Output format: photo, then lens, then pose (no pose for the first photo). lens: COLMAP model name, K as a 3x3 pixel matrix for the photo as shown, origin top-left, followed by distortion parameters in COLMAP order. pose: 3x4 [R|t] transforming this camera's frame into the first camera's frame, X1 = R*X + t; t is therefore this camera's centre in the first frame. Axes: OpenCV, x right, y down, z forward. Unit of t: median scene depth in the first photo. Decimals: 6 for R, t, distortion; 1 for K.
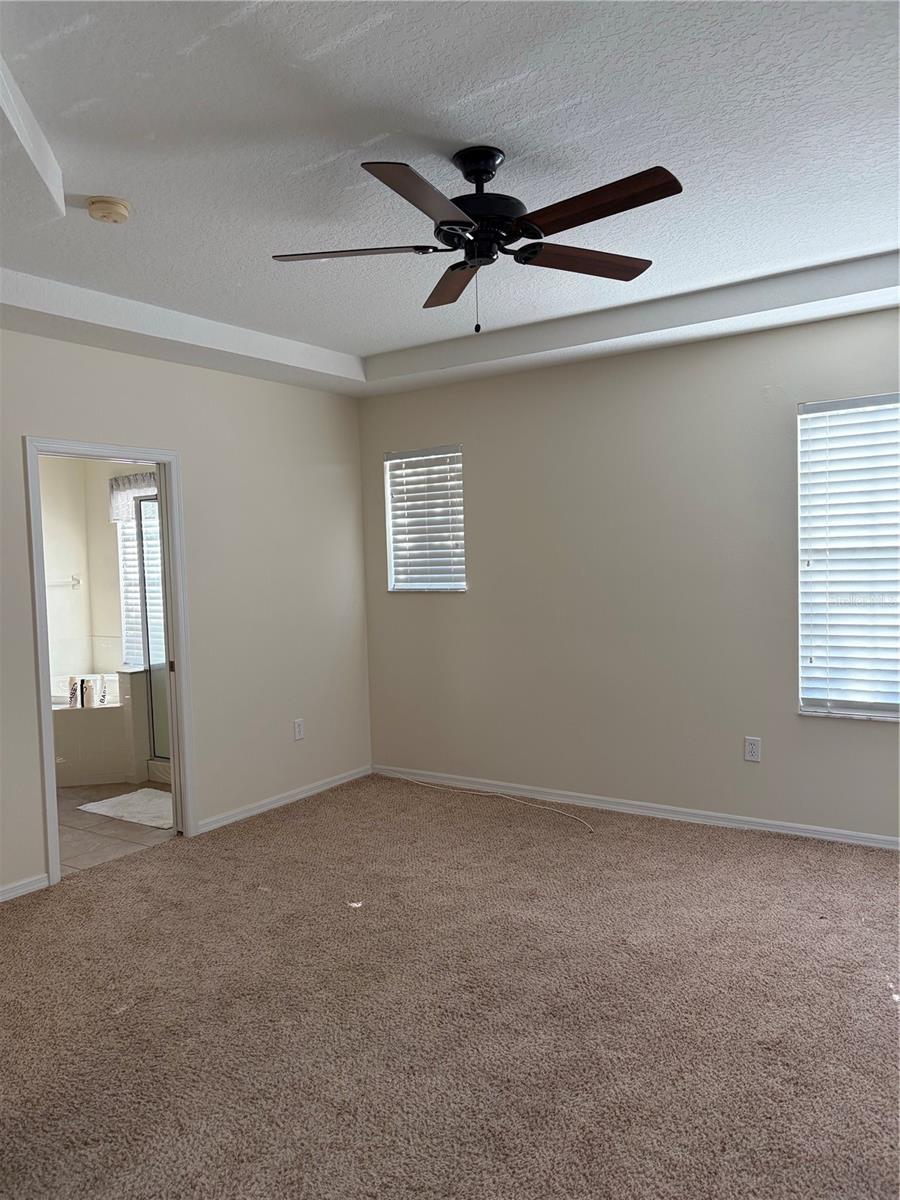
lens RADIAL K [[902.9, 0, 450.0], [0, 902.9, 600.0], [0, 0, 1]] dist [0.006568, 0.007163]
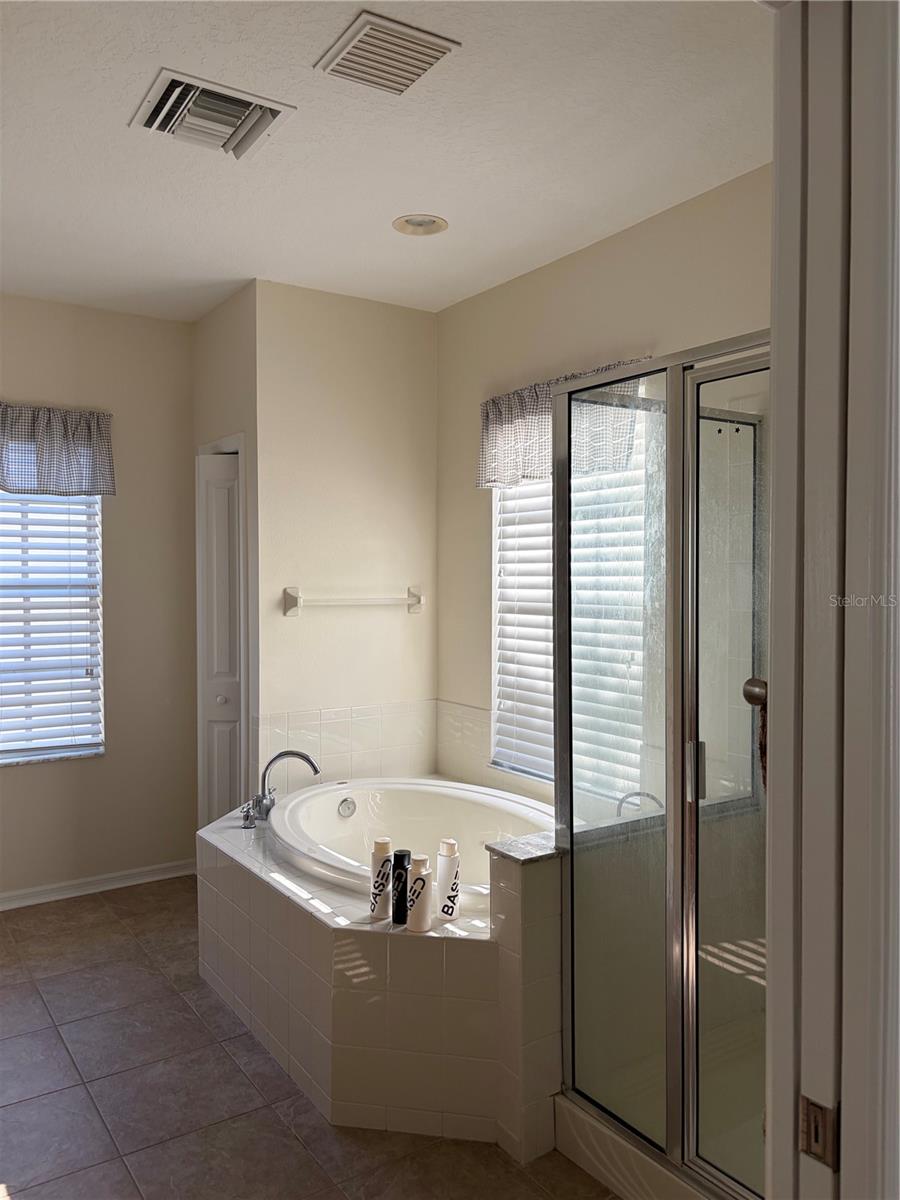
lens RADIAL K [[902.9, 0, 450.0], [0, 902.9, 600.0], [0, 0, 1]] dist [0.006568, 0.007163]
pose [[0.929799, 0.039568, -0.365936, -0.210742], [-0.047254, 0.998810, -0.012066, -0.015334], [0.365023, 0.028511, 0.930562, 0.541583]]
